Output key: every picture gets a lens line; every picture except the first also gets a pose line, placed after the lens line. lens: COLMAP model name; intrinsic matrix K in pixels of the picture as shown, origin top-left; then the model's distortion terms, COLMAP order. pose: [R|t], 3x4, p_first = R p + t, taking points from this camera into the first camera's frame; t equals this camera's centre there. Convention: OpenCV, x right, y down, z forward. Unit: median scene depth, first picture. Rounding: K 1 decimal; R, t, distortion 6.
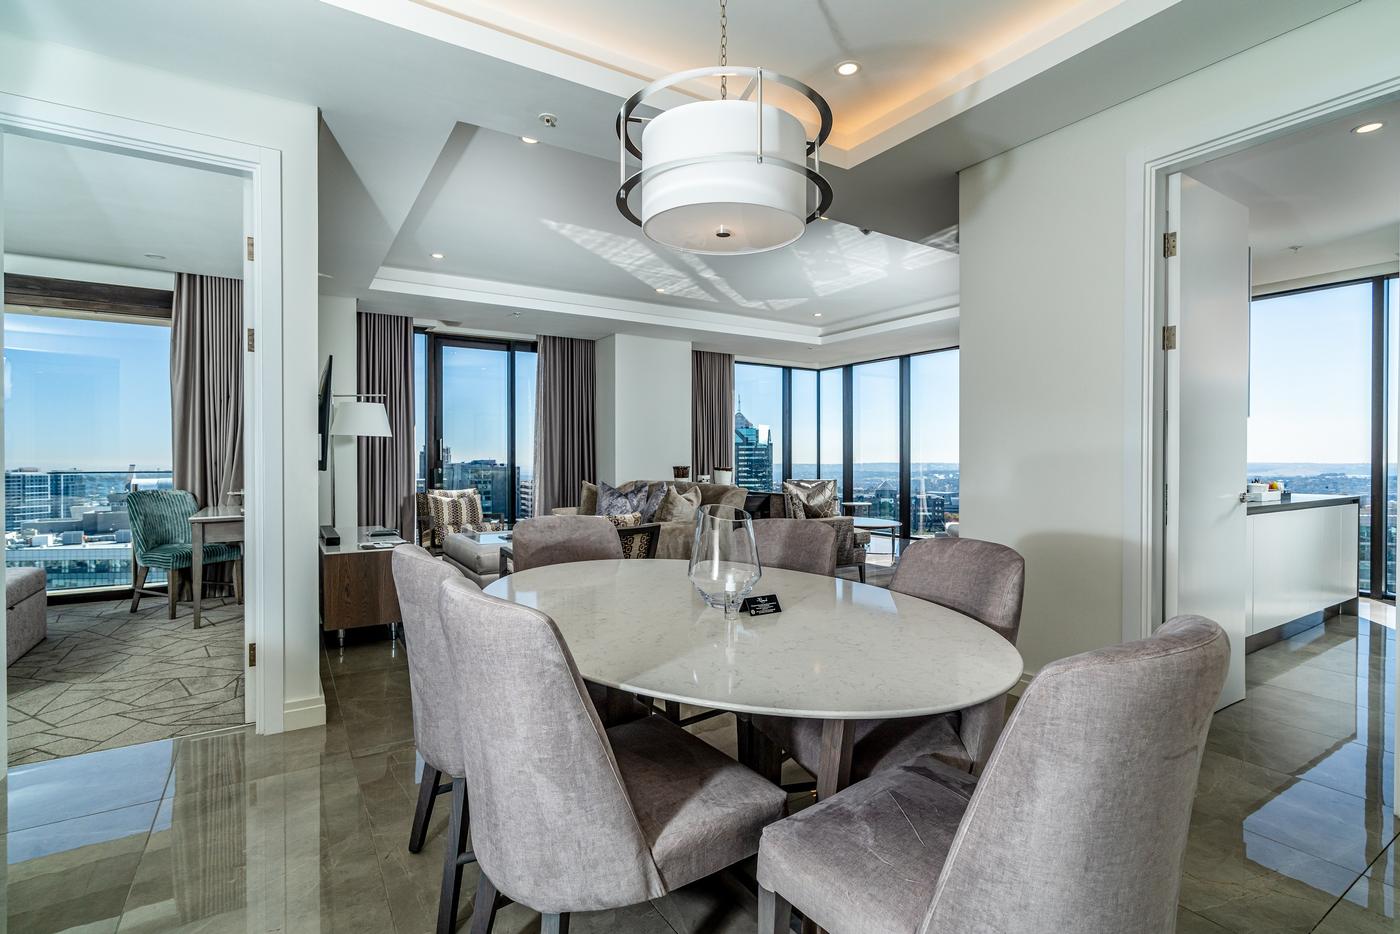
lens RADIAL K [[647.4, 0, 710.8], [0, 647.4, 465.5], [0, 0, 1]] dist [0.003091, 0.000036]
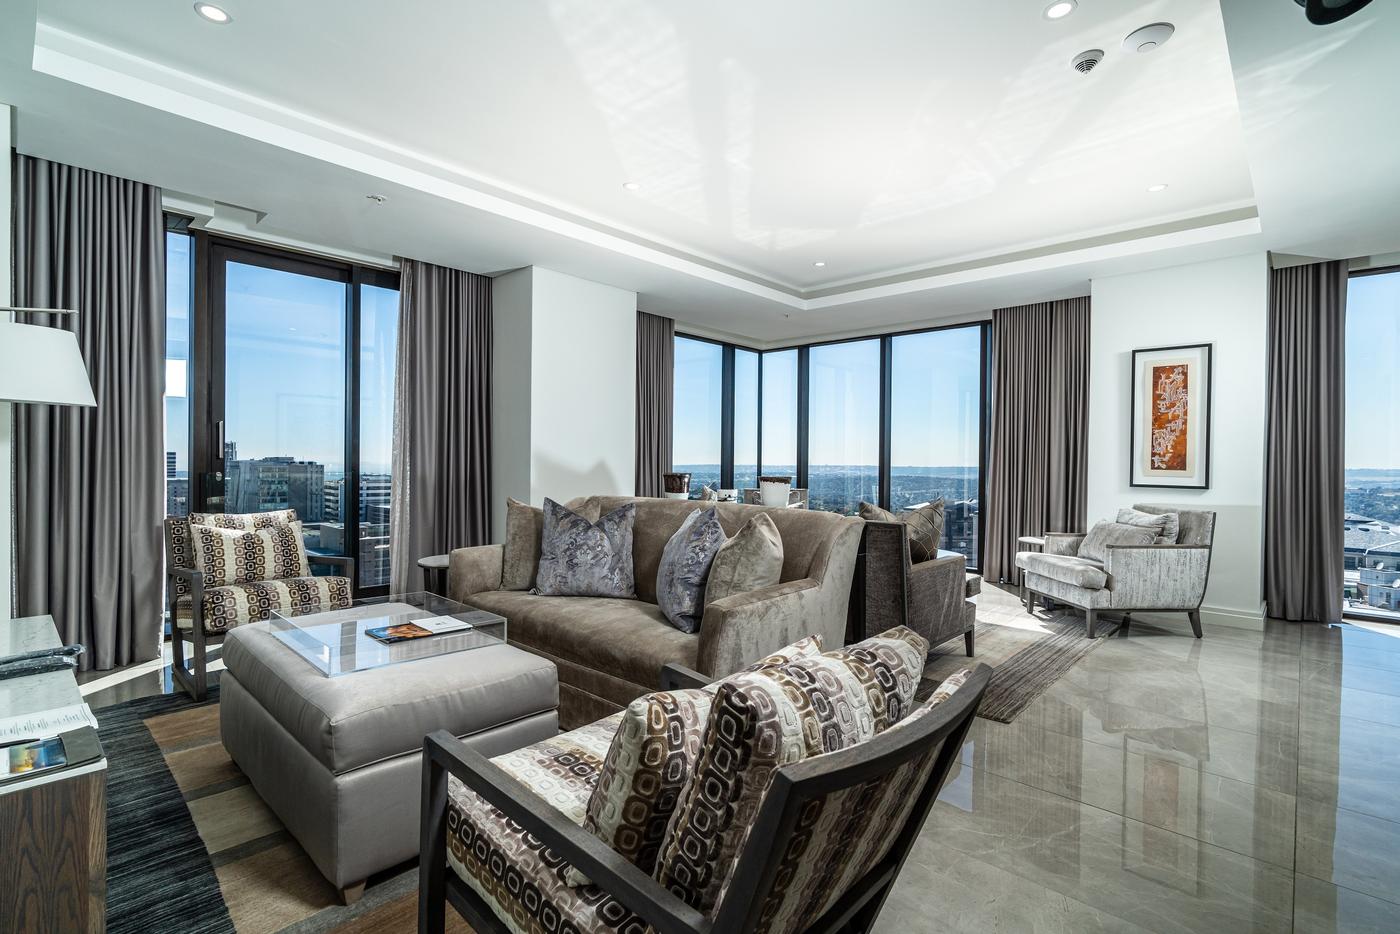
lens RADIAL K [[647.4, 0, 710.8], [0, 647.4, 465.5], [0, 0, 1]] dist [0.003091, 0.000036]
pose [[0.968705, 0.007281, 0.248107, -0.141898], [-0.007086, 0.999973, -0.001681, -0.004611], [-0.248113, -0.000130, 0.968731, 0.344174]]
